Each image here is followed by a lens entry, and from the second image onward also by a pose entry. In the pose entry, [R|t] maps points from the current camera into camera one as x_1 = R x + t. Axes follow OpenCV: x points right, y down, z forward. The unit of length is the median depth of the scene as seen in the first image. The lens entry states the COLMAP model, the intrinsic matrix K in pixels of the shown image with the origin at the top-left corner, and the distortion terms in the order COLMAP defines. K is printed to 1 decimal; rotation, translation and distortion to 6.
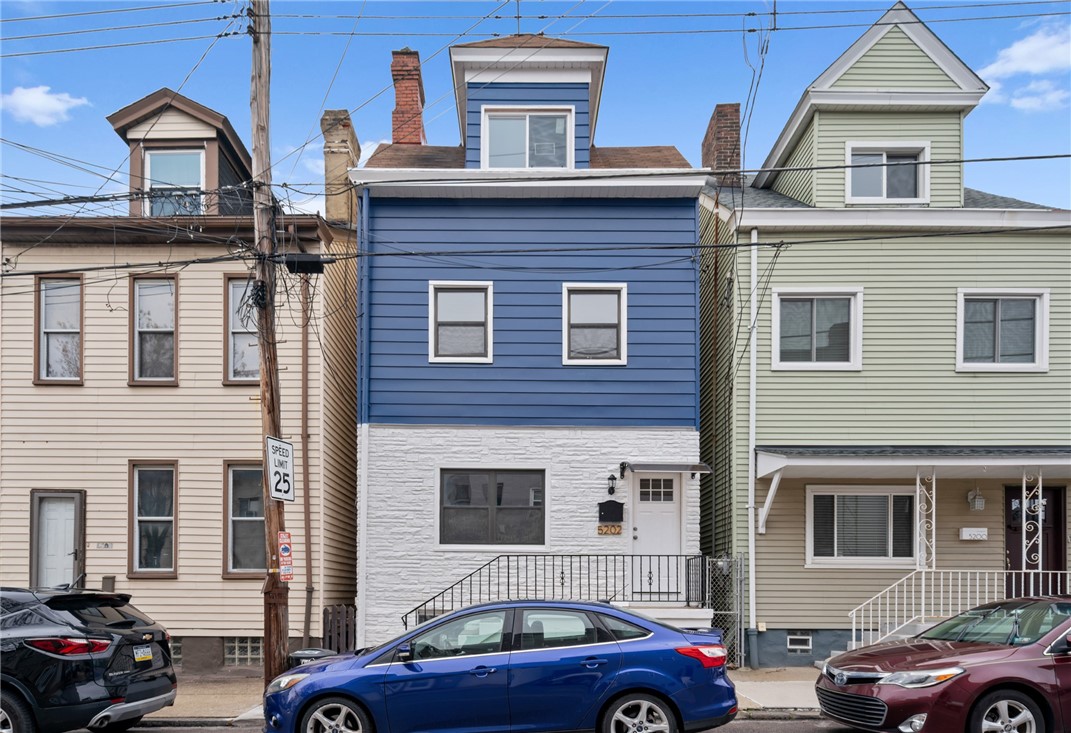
lens RADIAL K [[671.3, 0, 537.5], [0, 671.3, 400.9], [0, 0, 1]] dist [0.006291, 0.001534]
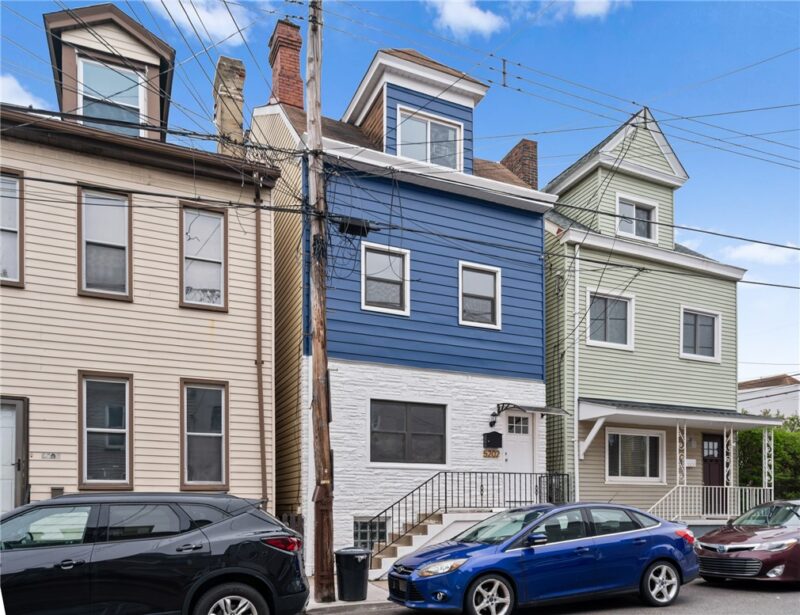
lens RADIAL K [[624.5, 0, 400.0], [0, 624.5, 307.6], [0, 0, 1]] dist [0.012339, -0.006655]
pose [[0.899626, 0.125077, 0.418363, -0.585879], [-0.109703, 0.992109, -0.060709, 0.000002], [-0.422655, 0.008719, 0.906249, -0.043980]]
